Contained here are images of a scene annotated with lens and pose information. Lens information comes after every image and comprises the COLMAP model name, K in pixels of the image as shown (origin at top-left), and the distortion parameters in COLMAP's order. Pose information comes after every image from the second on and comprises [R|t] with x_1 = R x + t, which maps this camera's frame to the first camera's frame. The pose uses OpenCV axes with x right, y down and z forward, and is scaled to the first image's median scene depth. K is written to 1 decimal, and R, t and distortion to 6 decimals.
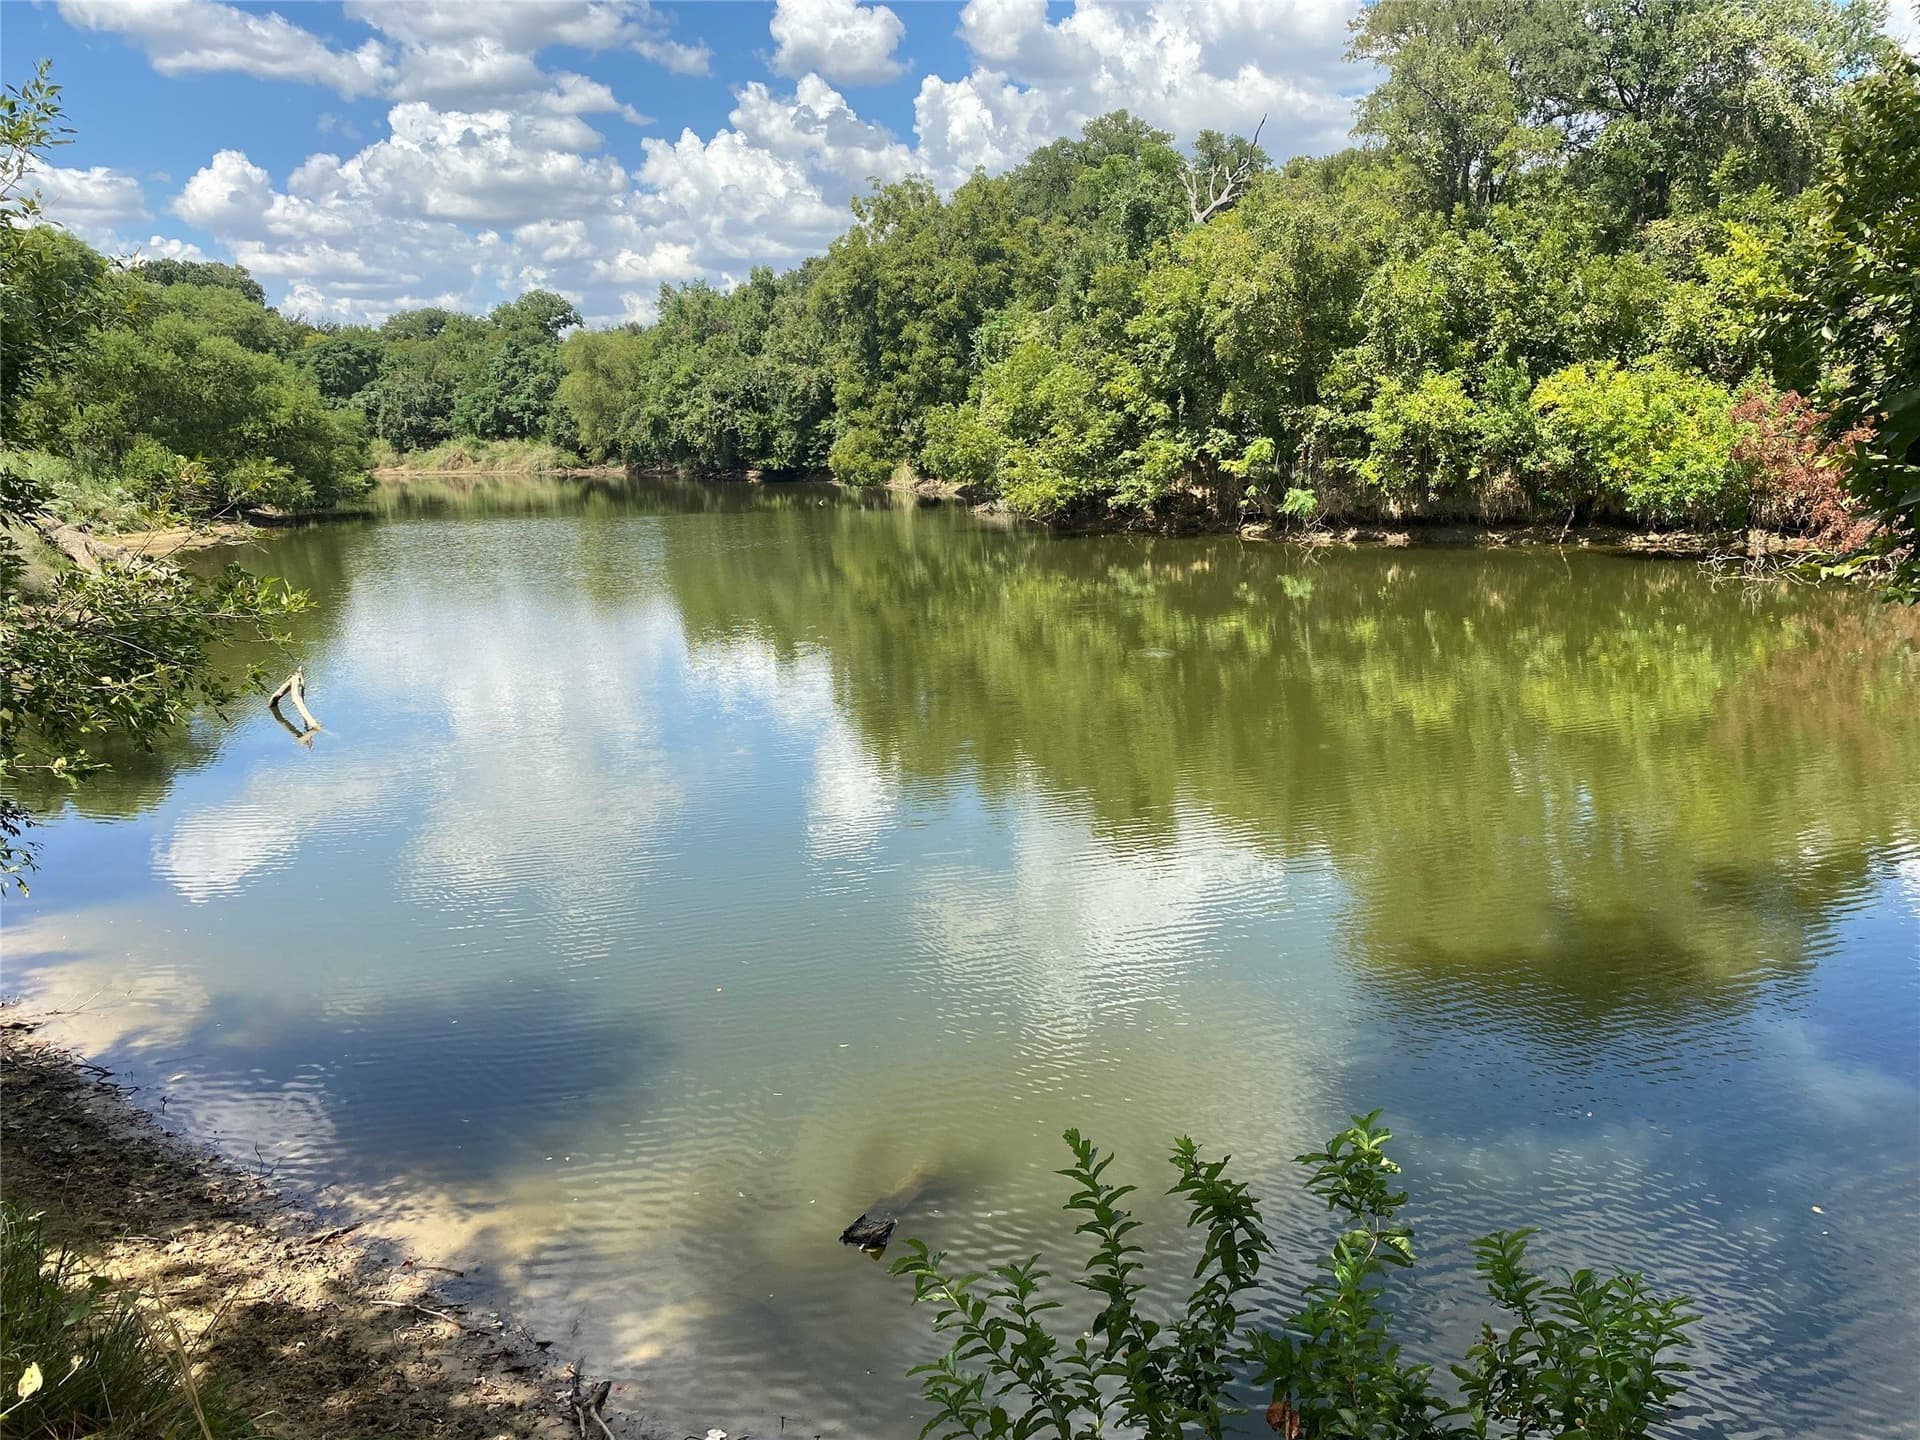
lens RADIAL K [[1526.9, 0, 961.3], [0, 1526.9, 716.3], [0, 0, 1]] dist [0.042222, -0.070384]
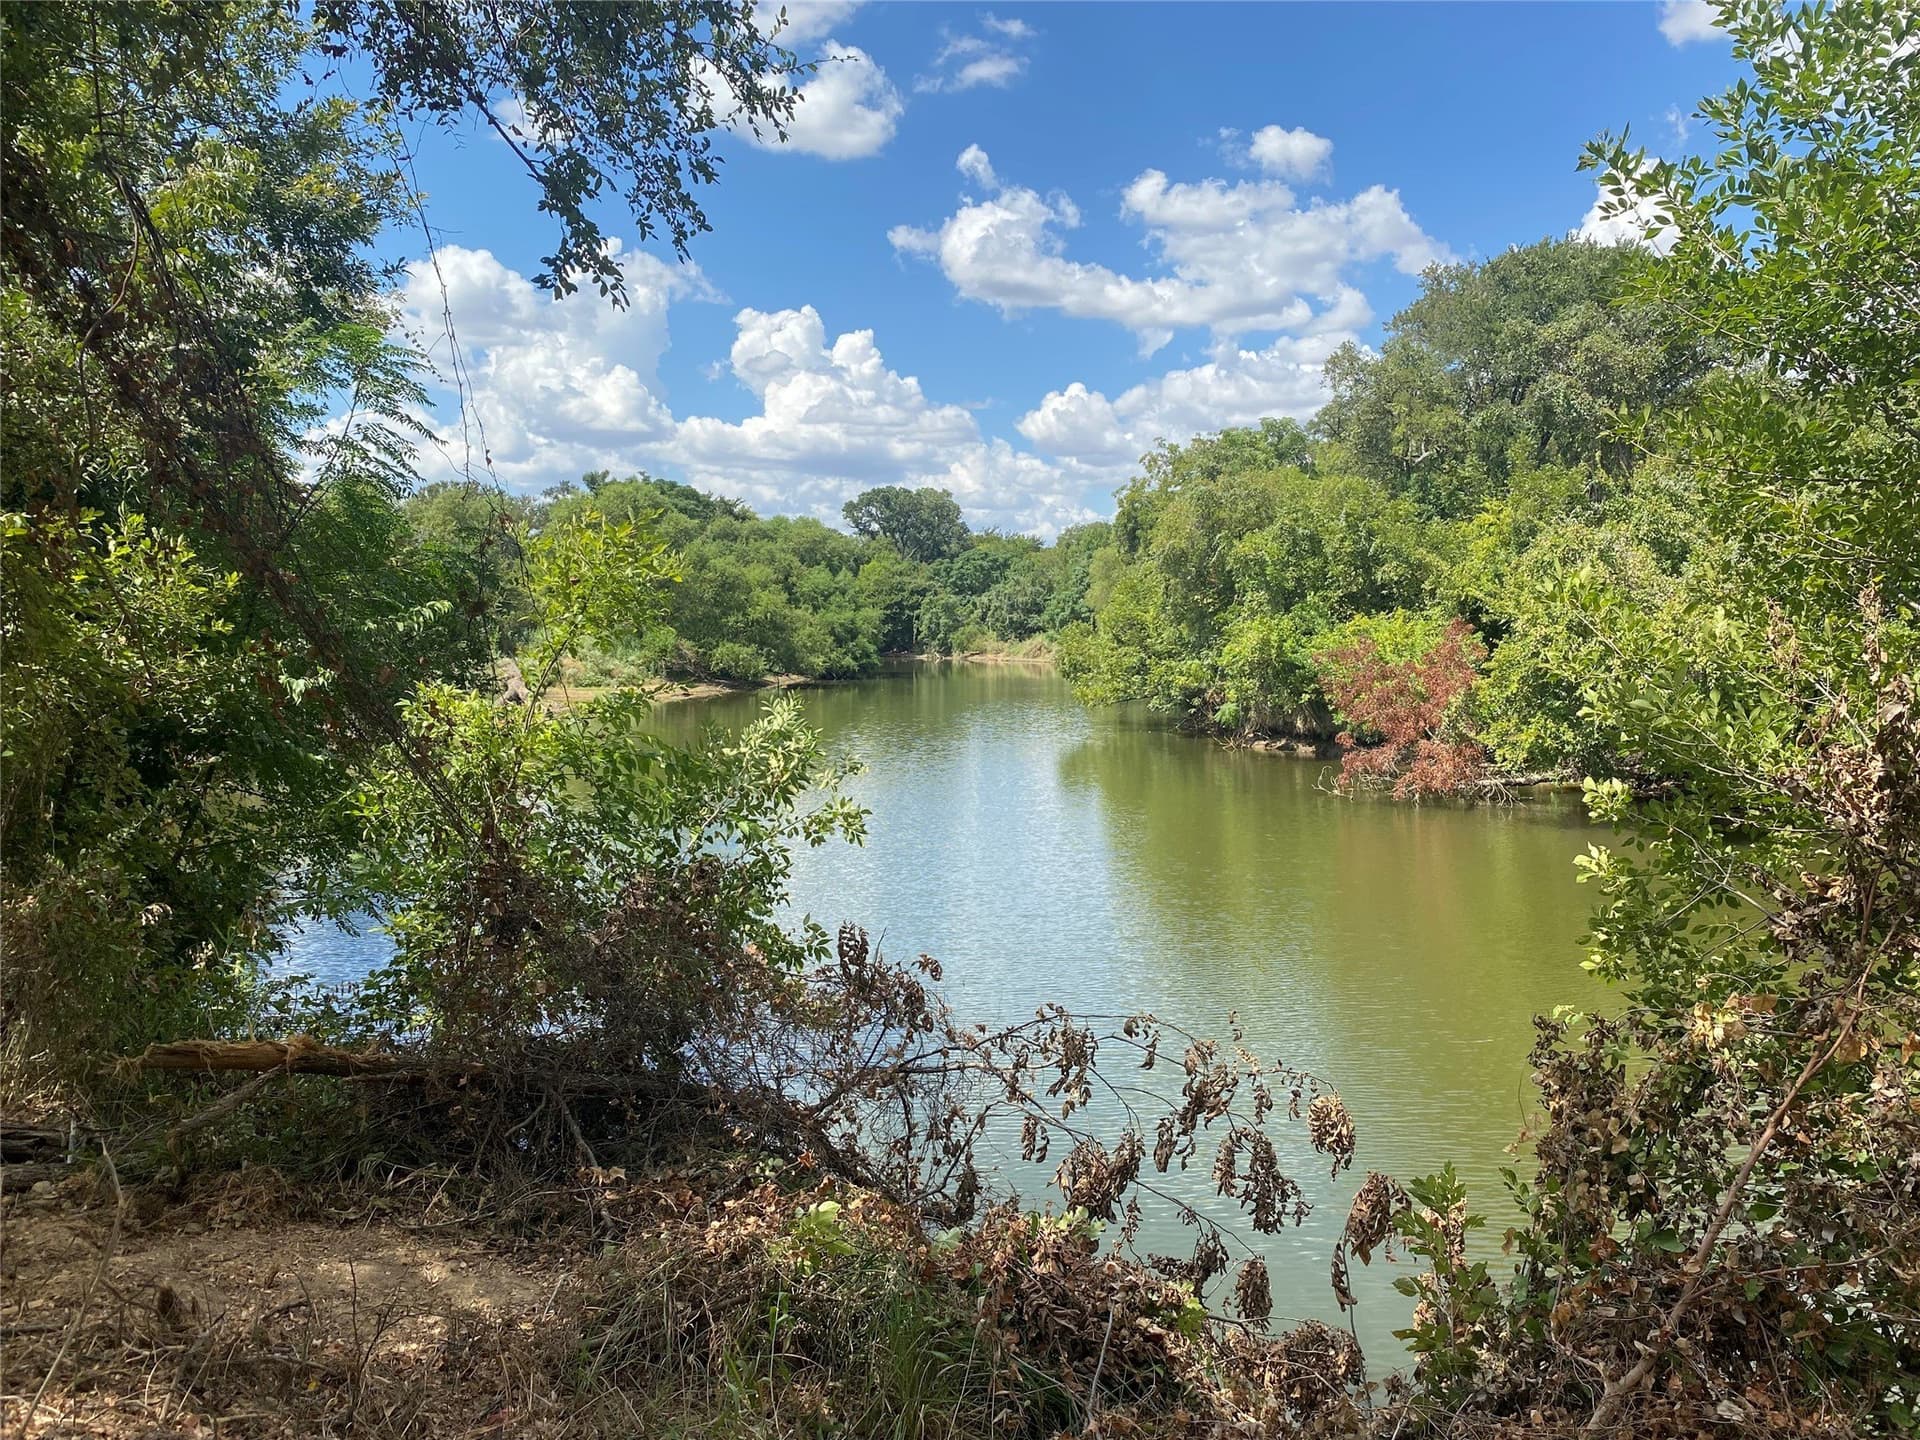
lens RADIAL K [[1526.9, 0, 963.1], [0, 1526.9, 705.6], [0, 0, 1]] dist [0.042222, -0.070384]
pose [[0.867756, 0.065586, -0.492644, 0.210942], [-0.130713, 0.986474, -0.098912, 0.000865], [0.479493, 0.150226, 0.864591, -0.051736]]
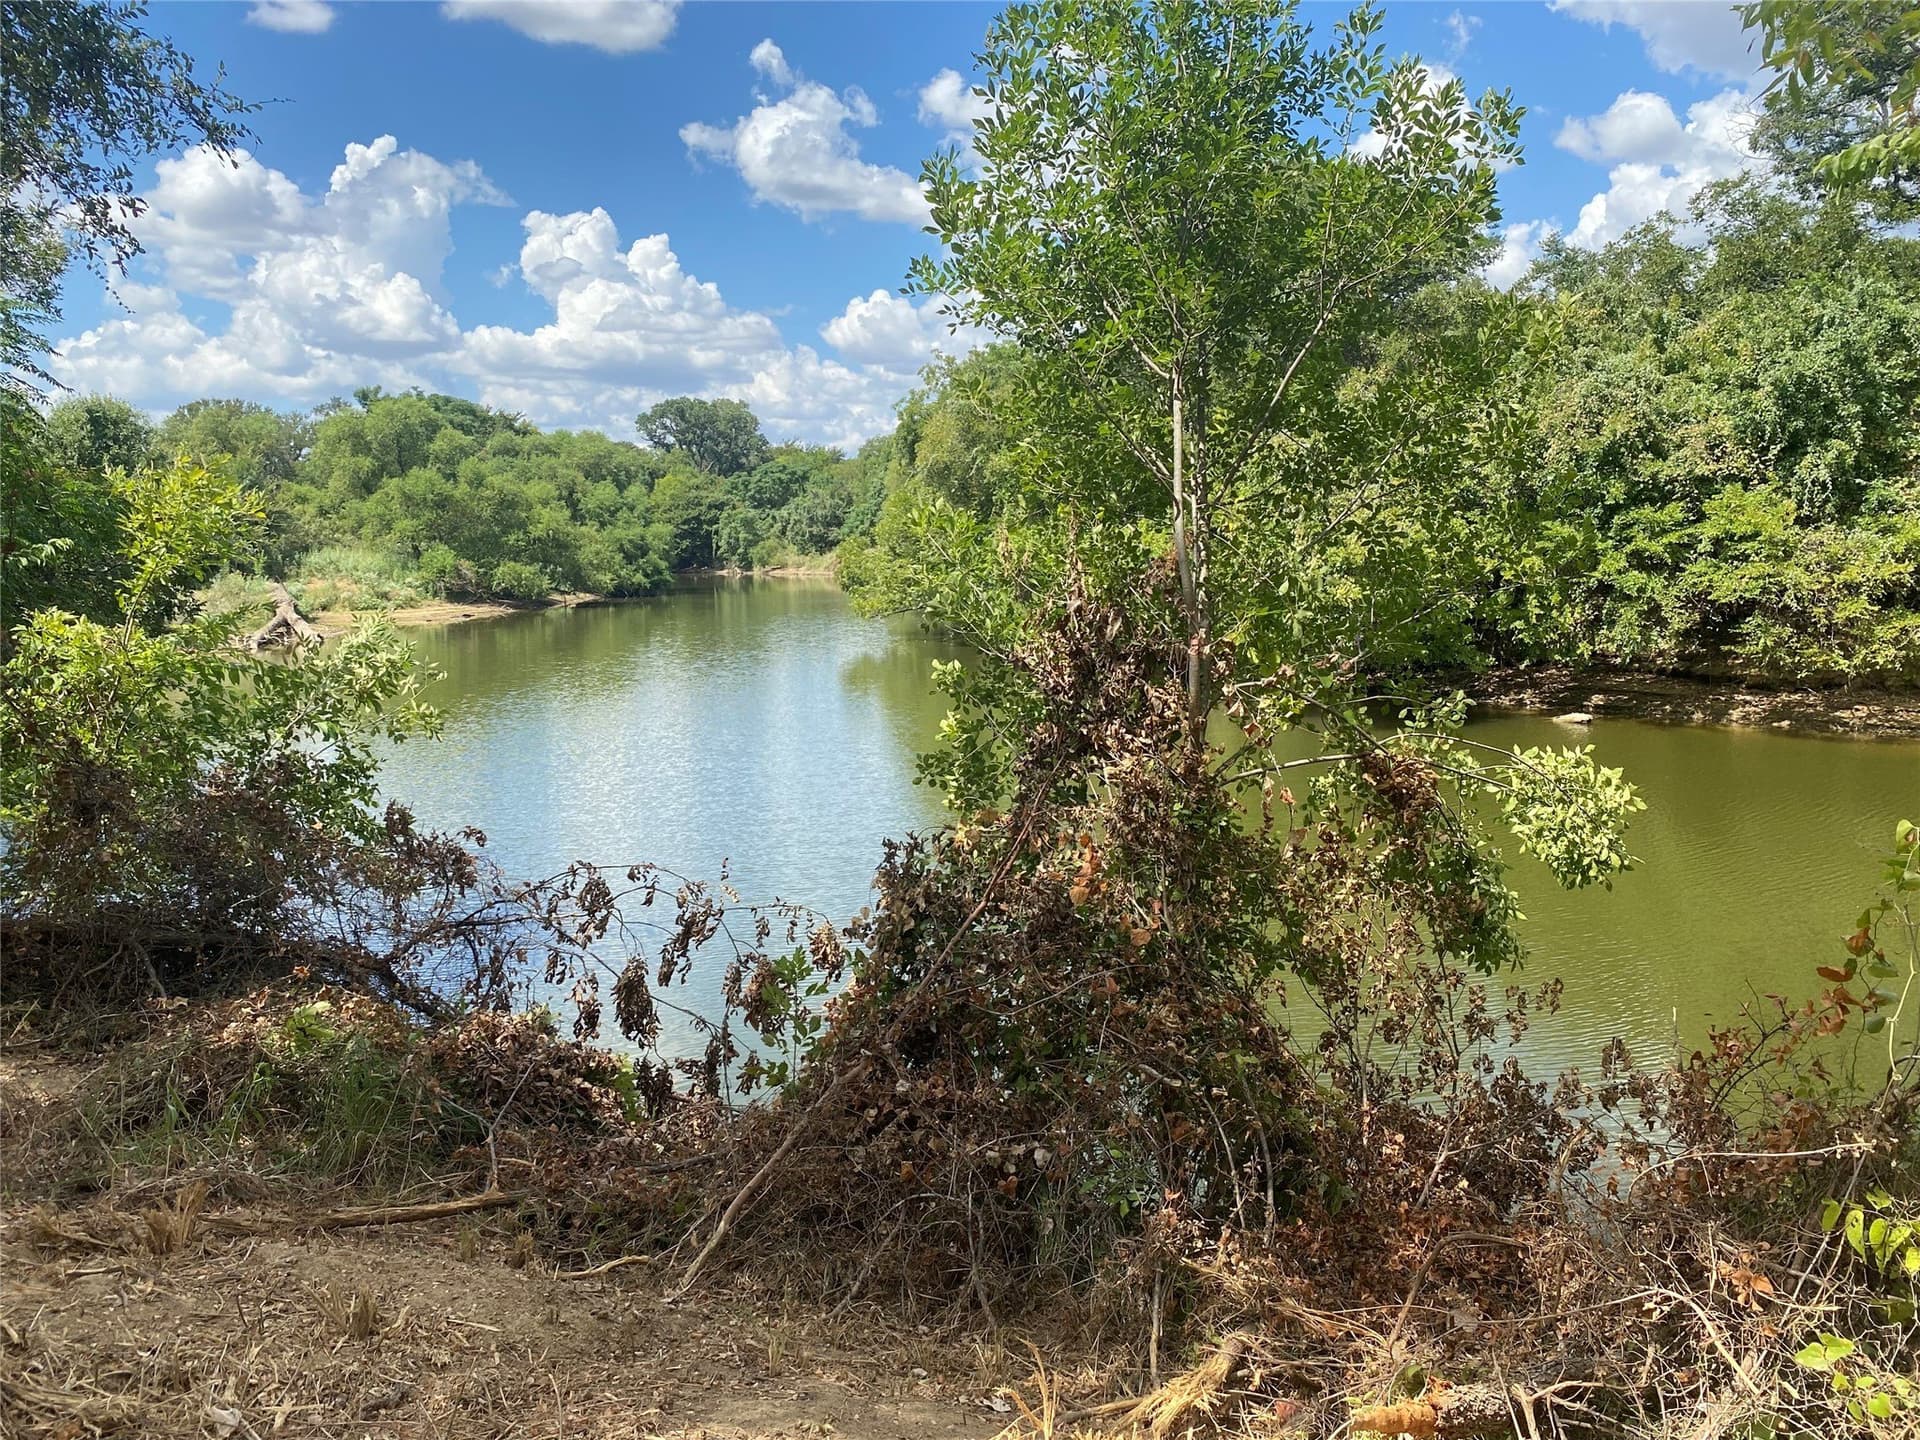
lens RADIAL K [[1526.9, 0, 956.4], [0, 1526.9, 726.6], [0, 0, 1]] dist [0.042222, -0.070384]
pose [[0.918580, 0.069990, -0.388988, 0.232473], [-0.093041, 0.994829, -0.040716, 0.000931], [0.384127, 0.073593, 0.920343, -0.058463]]
